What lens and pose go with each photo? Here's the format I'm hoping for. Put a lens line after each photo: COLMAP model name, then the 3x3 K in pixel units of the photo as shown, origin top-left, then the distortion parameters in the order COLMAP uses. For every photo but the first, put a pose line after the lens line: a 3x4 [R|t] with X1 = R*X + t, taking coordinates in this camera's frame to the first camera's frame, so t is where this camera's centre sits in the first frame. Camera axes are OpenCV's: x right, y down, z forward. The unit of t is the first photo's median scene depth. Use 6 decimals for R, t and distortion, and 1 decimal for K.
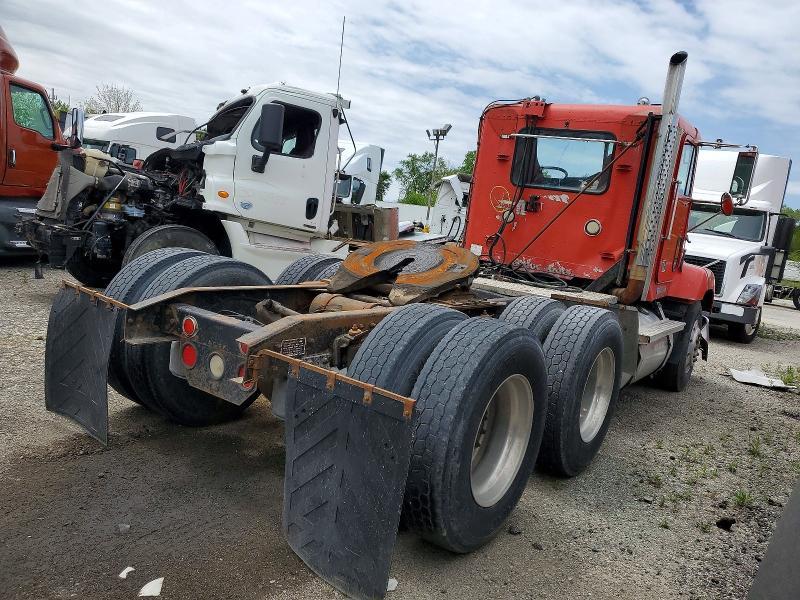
lens RADIAL K [[576.7, 0, 400.0], [0, 576.7, 300.0], [0, 0, 1]] dist [0.006747, 0.001194]
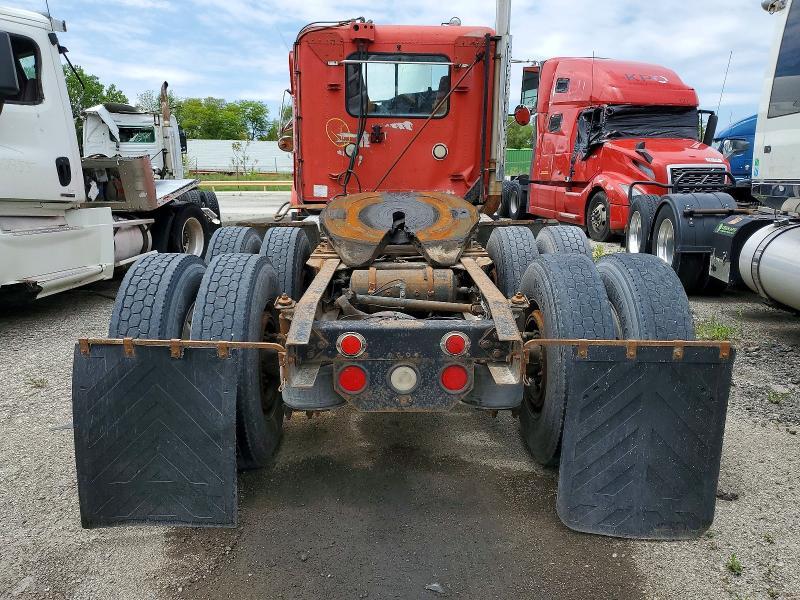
lens RADIAL K [[599.0, 0, 400.0], [0, 599.0, 300.0], [0, 0, 1]] dist [0.015477, 0.004464]
pose [[0.829917, -0.251074, 0.498197, -0.305177], [0.190194, 0.966841, 0.170422, -0.061940], [-0.524466, -0.046682, 0.850151, 0.112564]]
